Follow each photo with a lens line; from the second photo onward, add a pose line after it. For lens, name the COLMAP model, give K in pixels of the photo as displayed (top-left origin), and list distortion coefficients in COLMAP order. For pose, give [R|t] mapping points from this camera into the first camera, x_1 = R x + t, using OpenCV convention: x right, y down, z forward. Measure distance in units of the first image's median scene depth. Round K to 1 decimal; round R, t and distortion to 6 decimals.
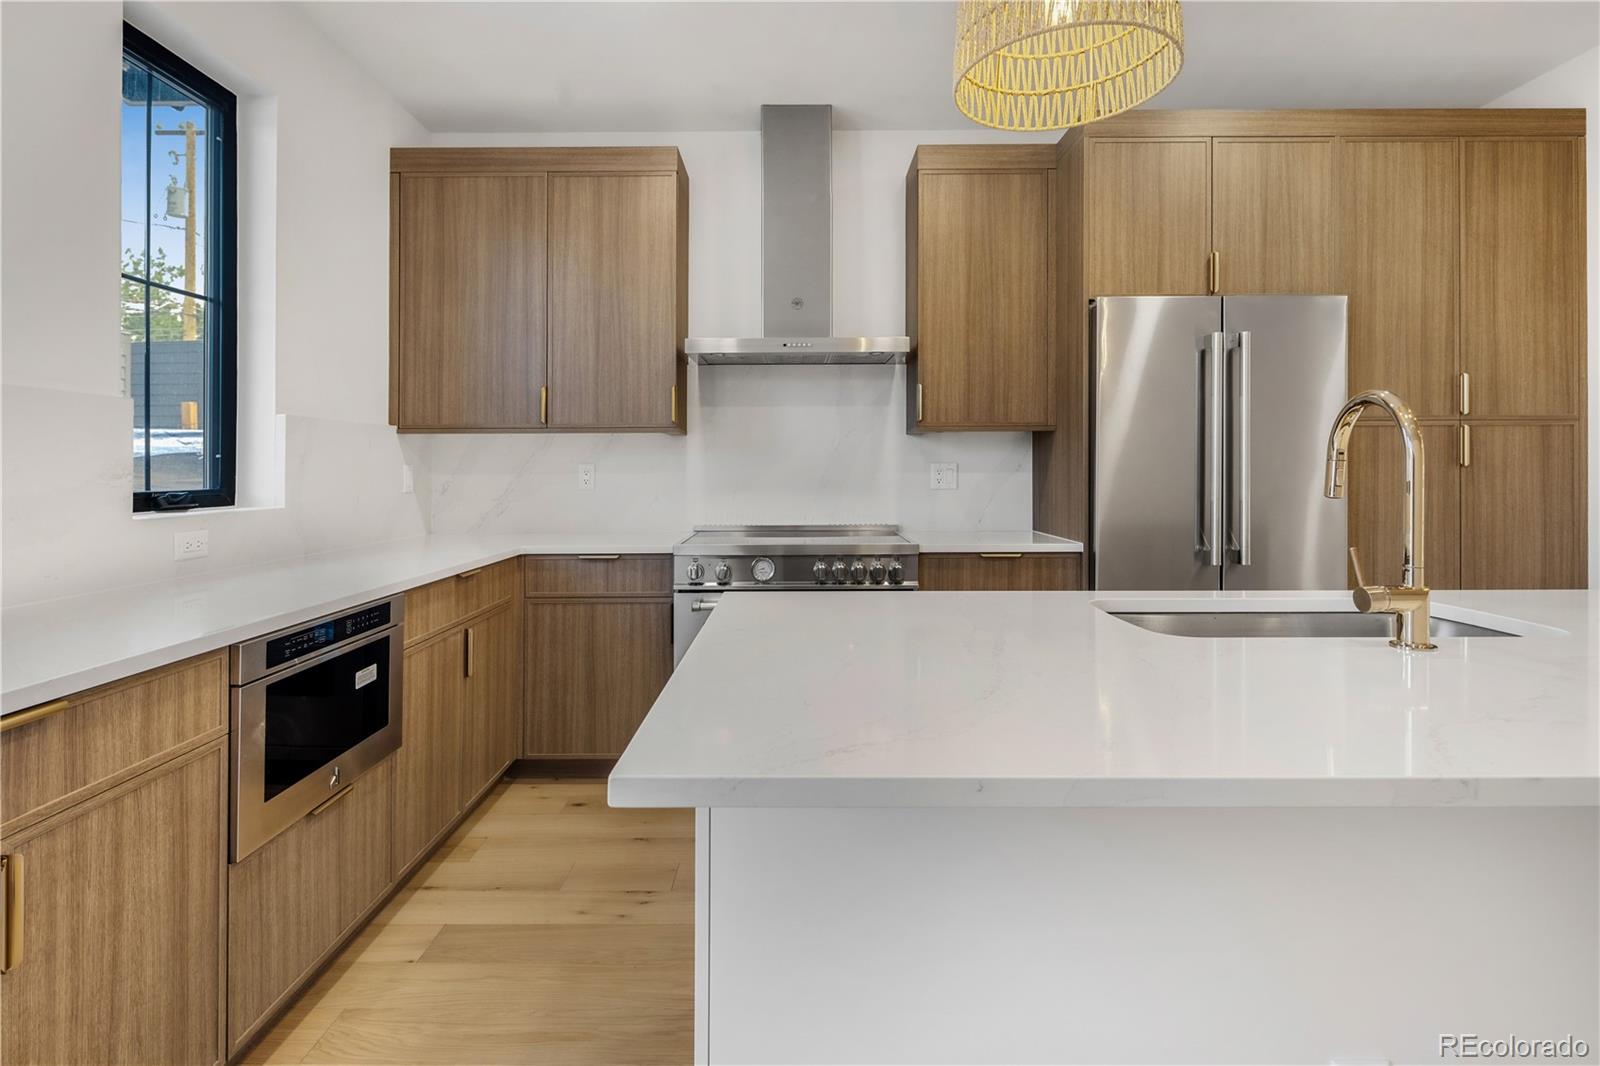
lens RADIAL K [[781.0, 0, 800.0], [0, 781.0, 533.0], [0, 0, 1]] dist [-0.003710, -0.000683]
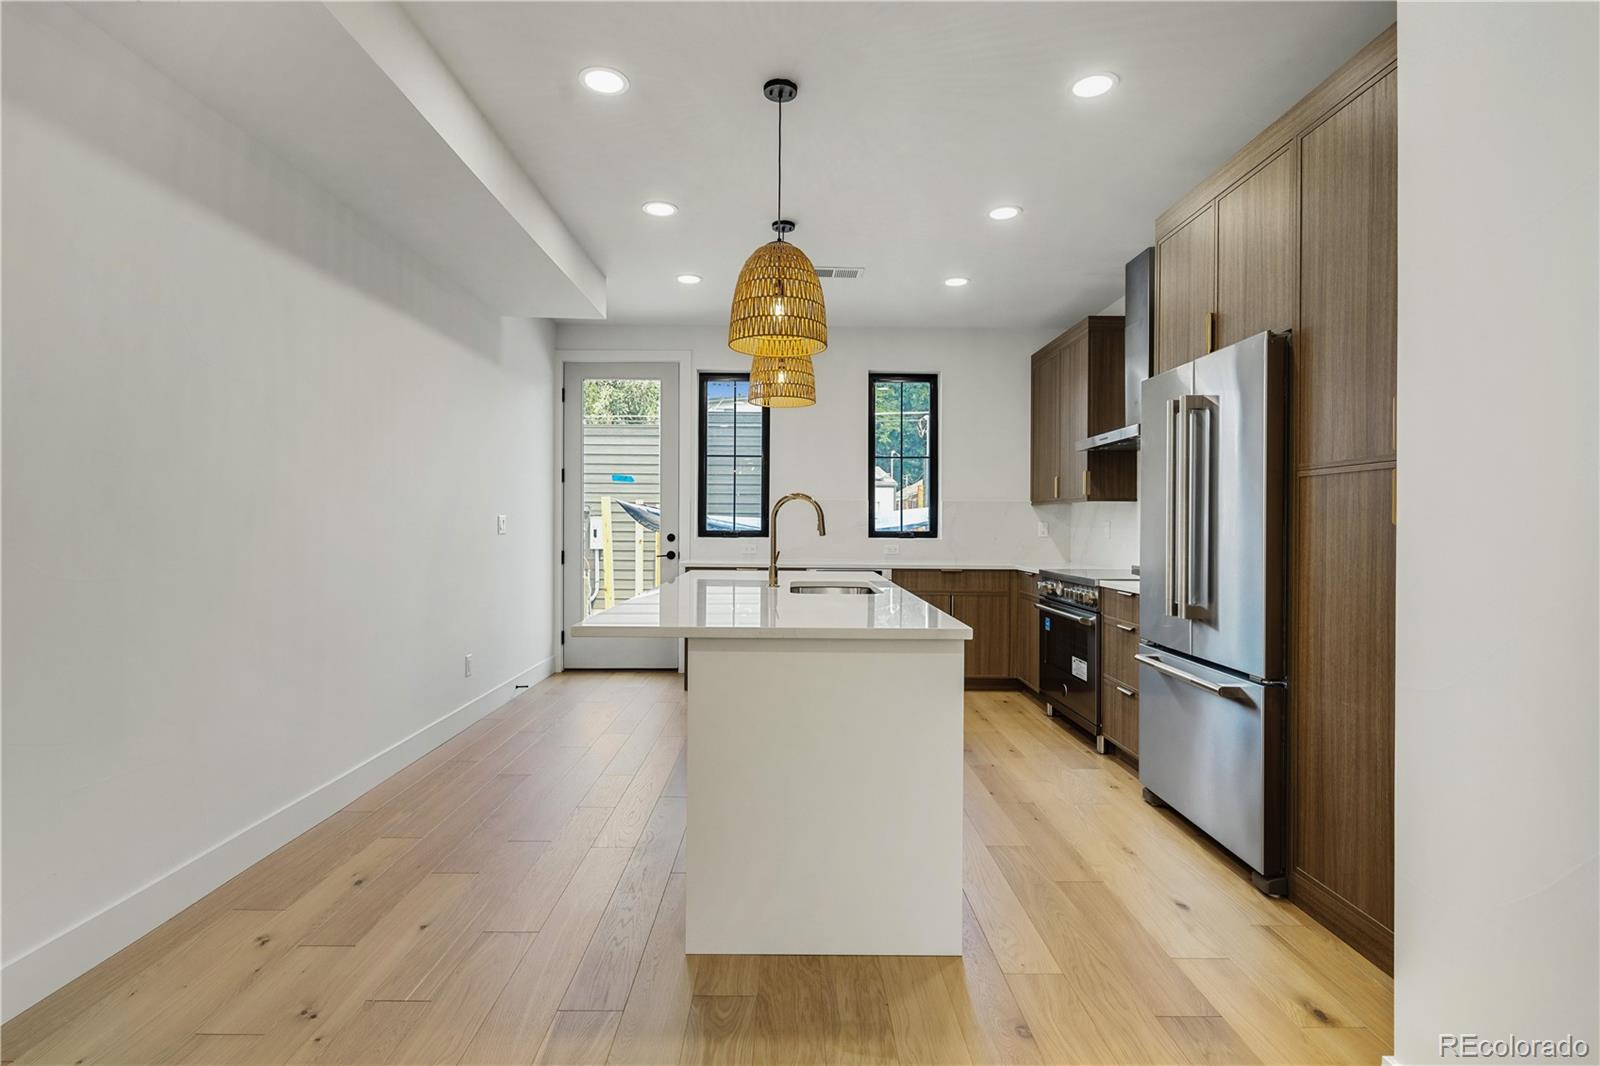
lens RADIAL K [[781.0, 0, 800.0], [0, 781.0, 533.0], [0, 0, 1]] dist [-0.003710, -0.000683]
pose [[0.032233, 0.014316, -0.999378, 1.527904], [-0.013775, 0.999809, 0.013878, -0.081276], [0.999385, 0.013319, 0.032424, 0.437113]]
